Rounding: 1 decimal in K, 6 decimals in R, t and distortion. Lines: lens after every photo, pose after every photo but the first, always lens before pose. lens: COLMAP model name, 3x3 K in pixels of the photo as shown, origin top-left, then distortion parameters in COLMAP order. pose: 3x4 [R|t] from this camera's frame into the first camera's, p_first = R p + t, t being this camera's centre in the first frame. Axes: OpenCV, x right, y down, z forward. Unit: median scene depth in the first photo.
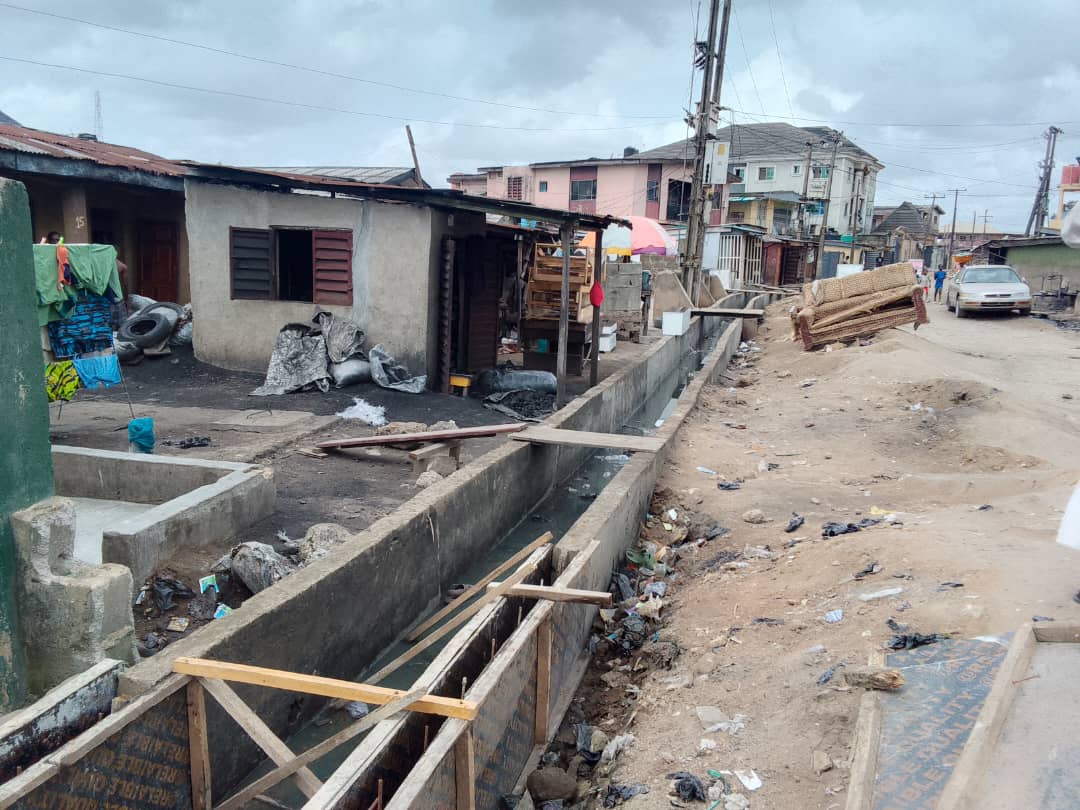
lens RADIAL K [[866.1, 0, 540.0], [0, 866.1, 405.0], [0, 0, 1]] dist [0.109854, -0.158904]
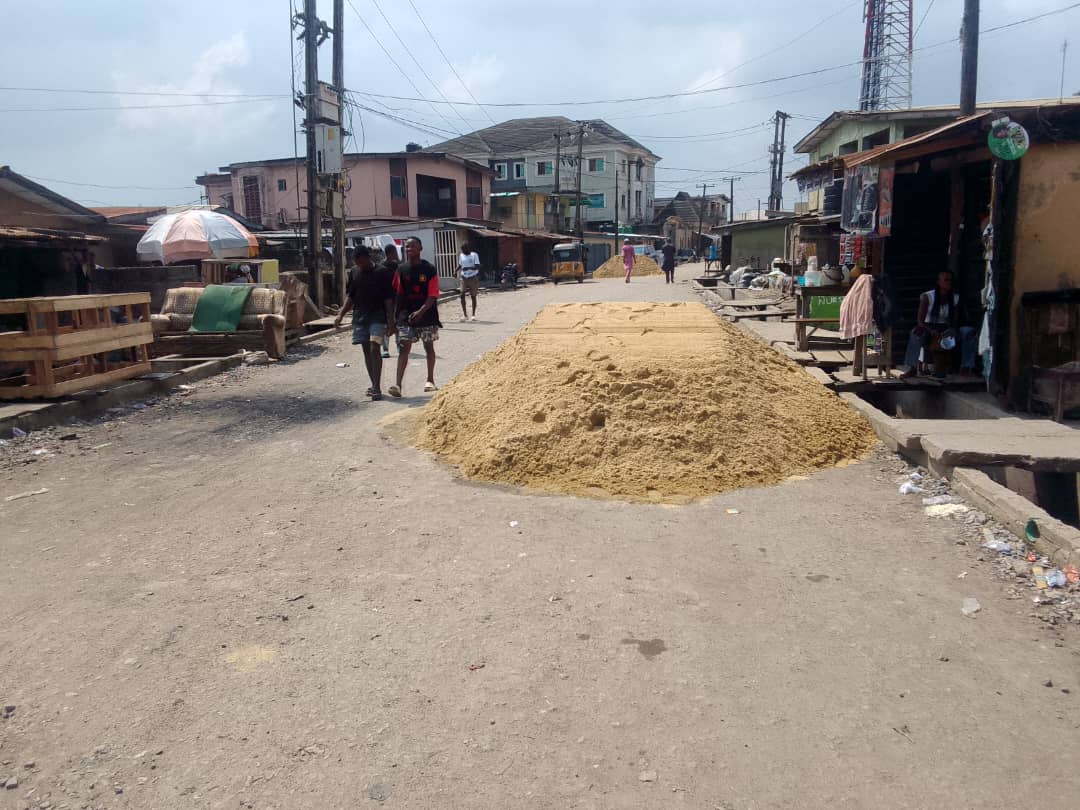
lens RADIAL K [[866.1, 0, 540.0], [0, 866.1, 405.0], [0, 0, 1]] dist [0.109854, -0.158904]
pose [[0.982480, -0.077050, 0.169692, 0.071567], [0.076951, 0.997009, 0.007170, -0.002685], [-0.169737, 0.006014, 0.985471, 0.027098]]
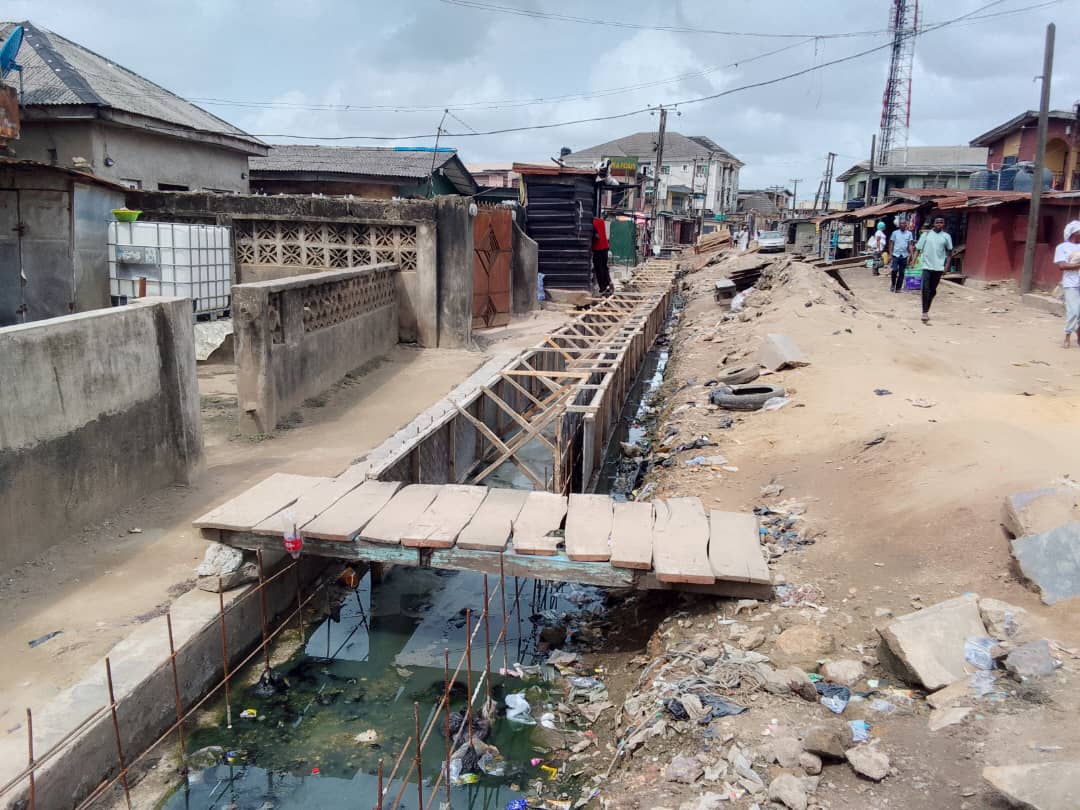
lens RADIAL K [[866.1, 0, 540.0], [0, 866.1, 405.0], [0, 0, 1]] dist [0.109854, -0.158904]
pose [[0.992029, -0.025066, 0.123491, -0.141835], [0.021297, 0.999269, 0.031745, 0.076116], [-0.124197, -0.028862, 0.991838, -0.440009]]
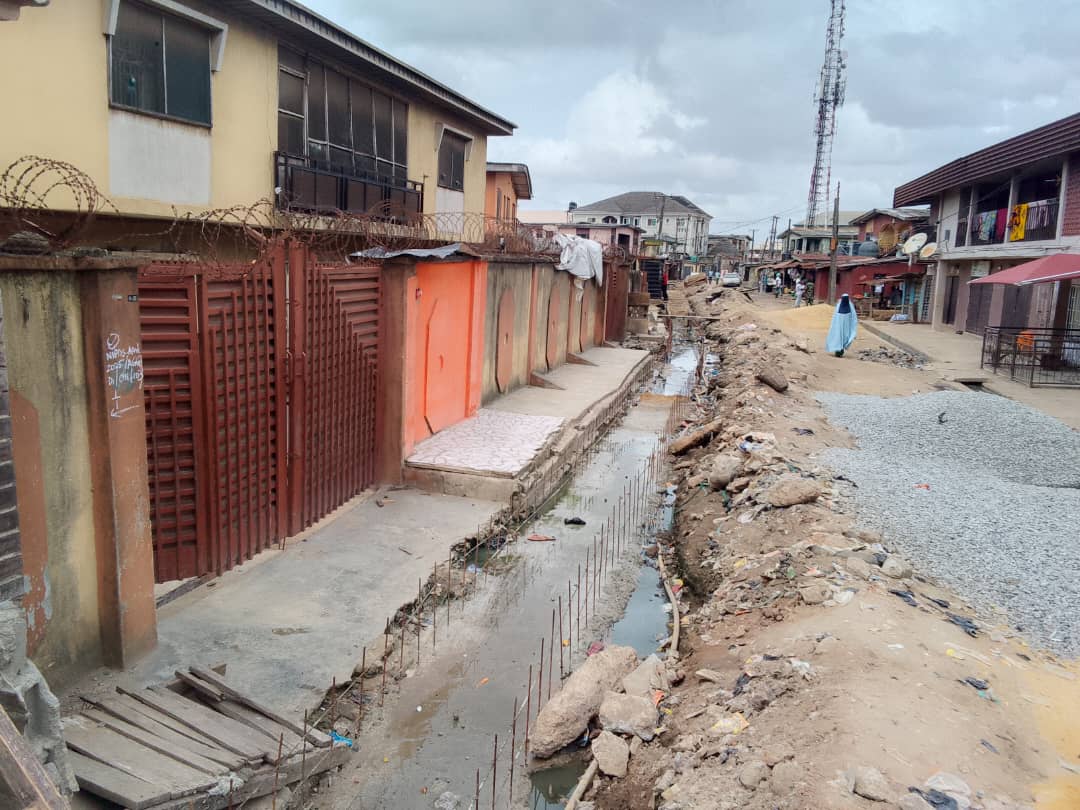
lens RADIAL K [[866.1, 0, 540.0], [0, 866.1, 405.0], [0, 0, 1]] dist [0.109854, -0.158904]
pose [[0.987232, -0.011861, 0.158845, -0.297688], [0.012410, 0.999920, -0.002464, 0.134736], [-0.158803, 0.004404, 0.987300, -0.850711]]
